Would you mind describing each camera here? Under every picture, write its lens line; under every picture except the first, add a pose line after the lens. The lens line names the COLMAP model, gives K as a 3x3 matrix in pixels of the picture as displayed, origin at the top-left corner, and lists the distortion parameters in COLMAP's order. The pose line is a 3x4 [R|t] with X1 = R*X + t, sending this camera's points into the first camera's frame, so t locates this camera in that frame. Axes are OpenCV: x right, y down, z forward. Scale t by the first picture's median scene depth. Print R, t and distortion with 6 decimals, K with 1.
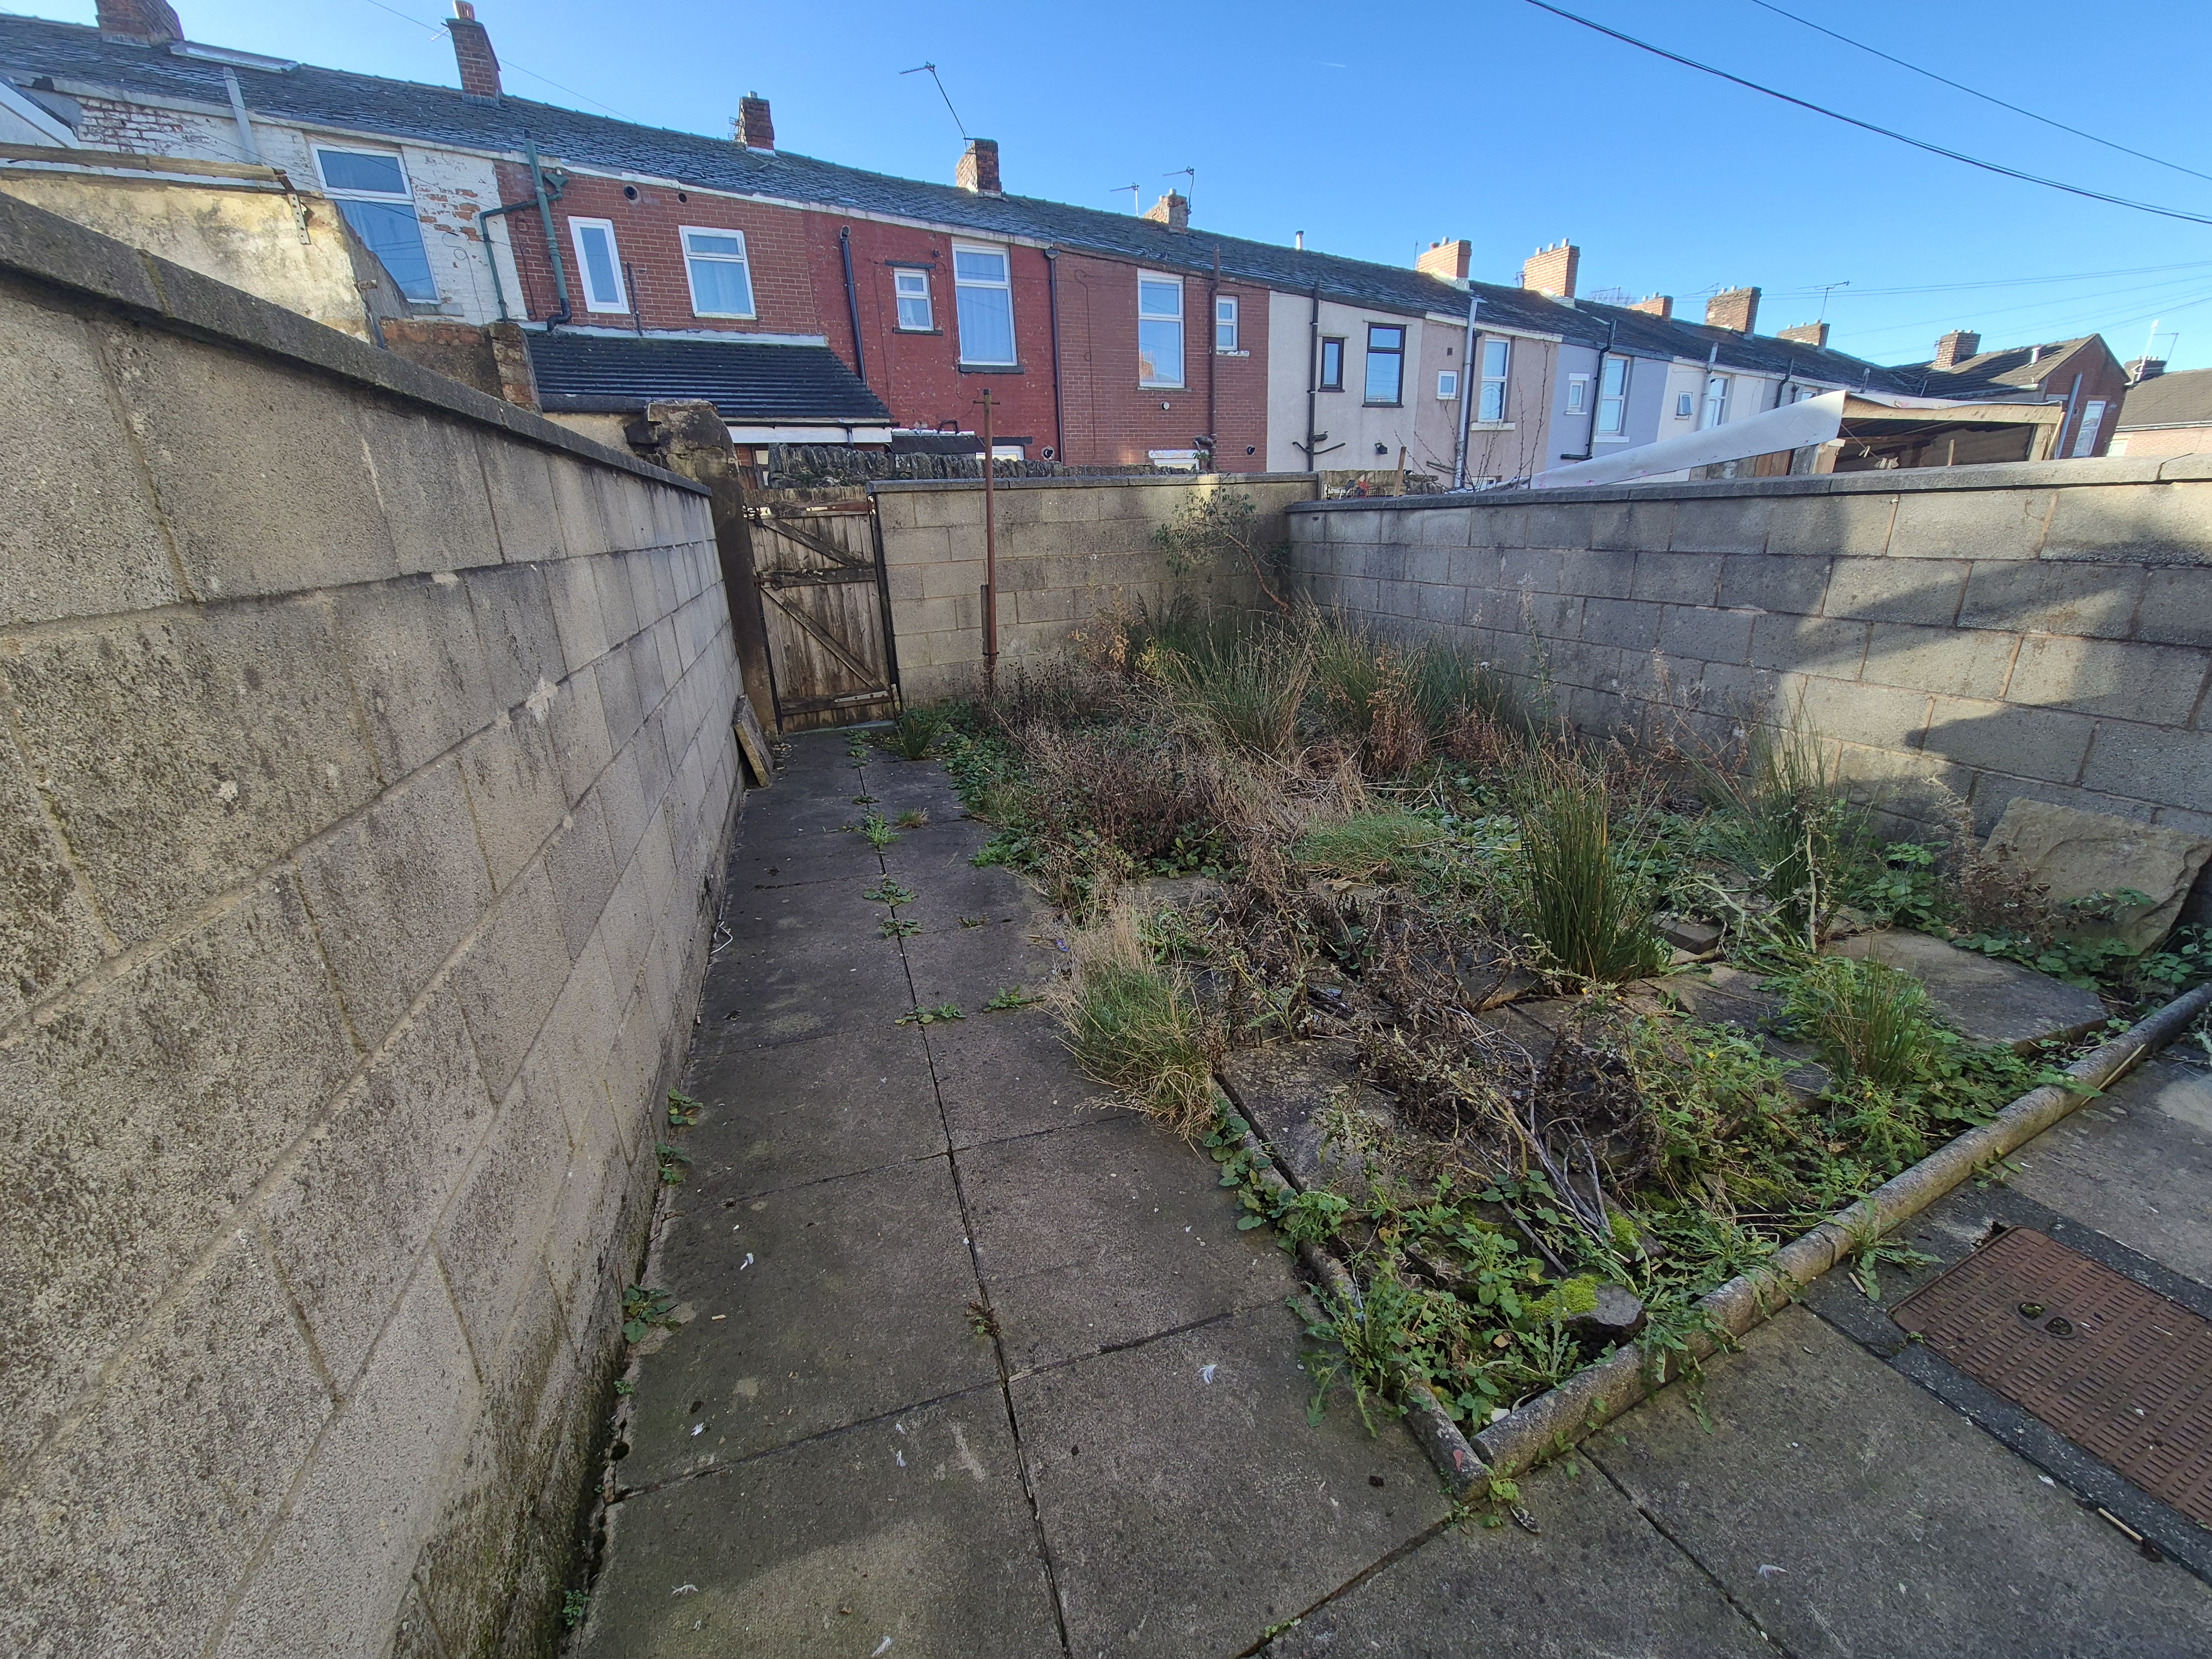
lens RADIAL K [[892.1, 0, 1101.9], [0, 892.1, 829.4], [0, 0, 1]] dist [-0.001456, 0.001859]
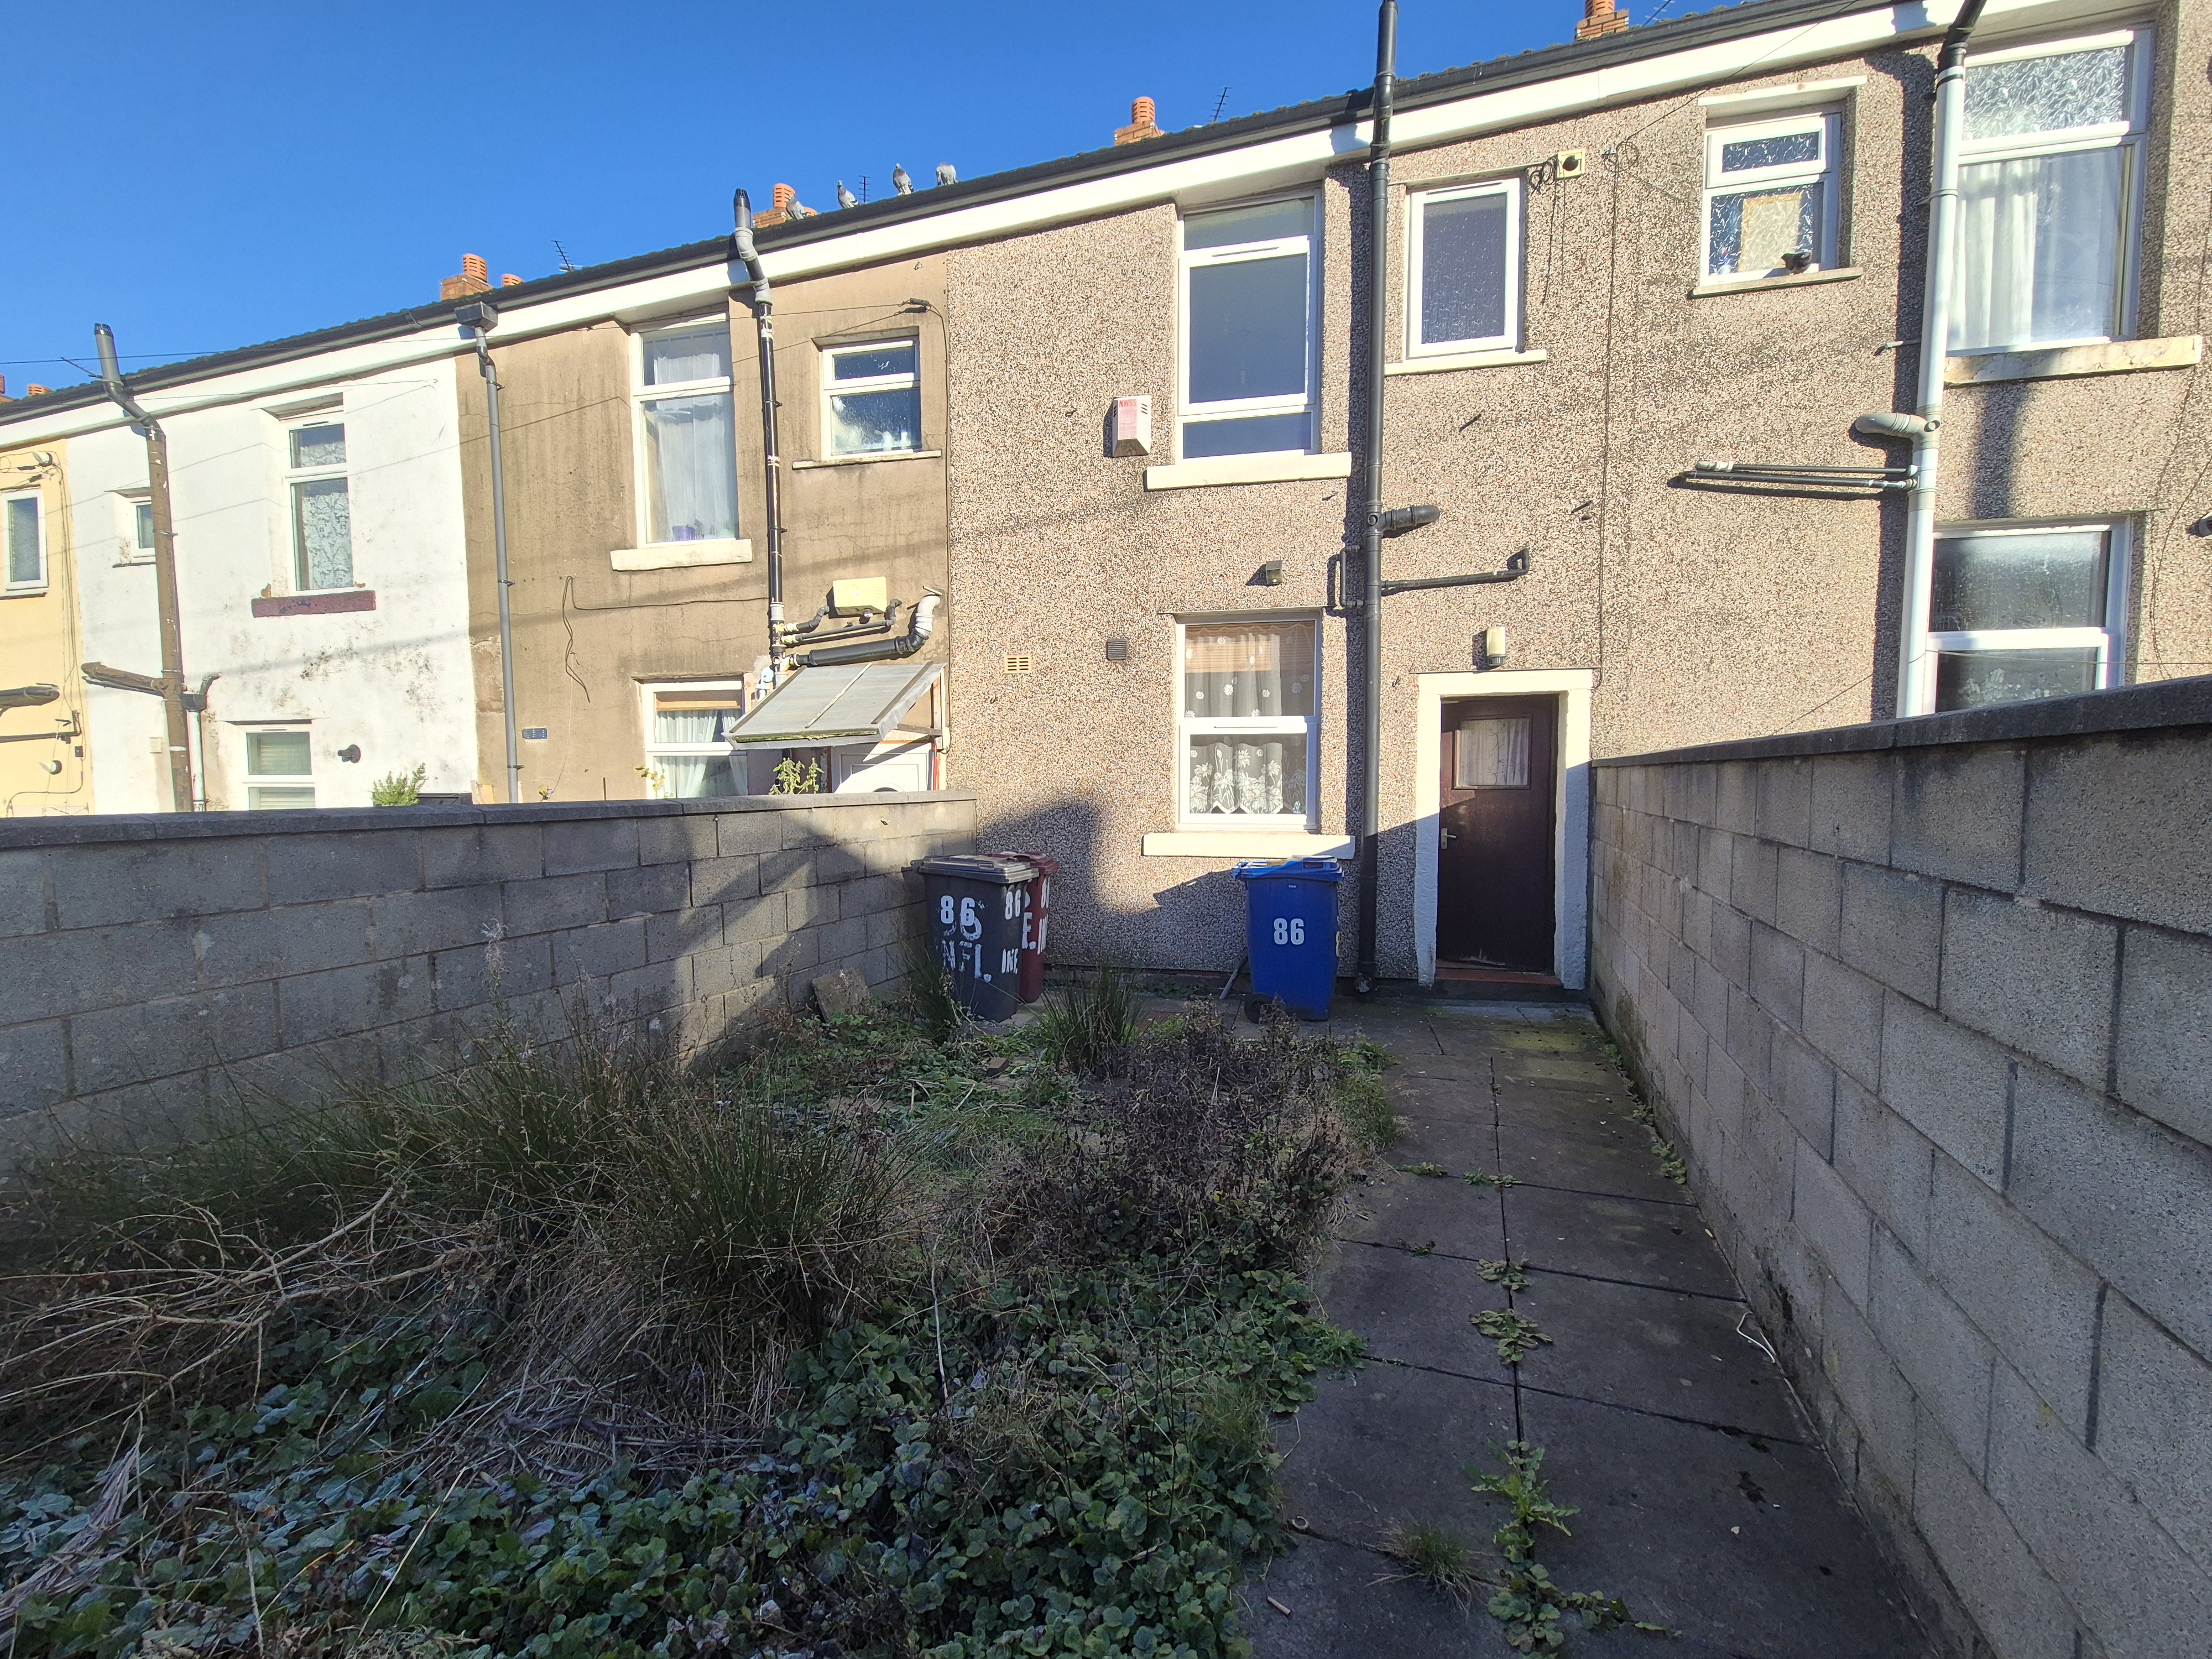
lens RADIAL K [[892.1, 0, 1109.0], [0, 892.1, 830.7], [0, 0, 1]] dist [-0.001456, 0.001859]
pose [[-0.768803, 0.002723, 0.639480, -0.416688], [0.242732, 0.926396, 0.287875, -0.534451], [-0.591627, 0.376542, -0.712877, 1.447641]]
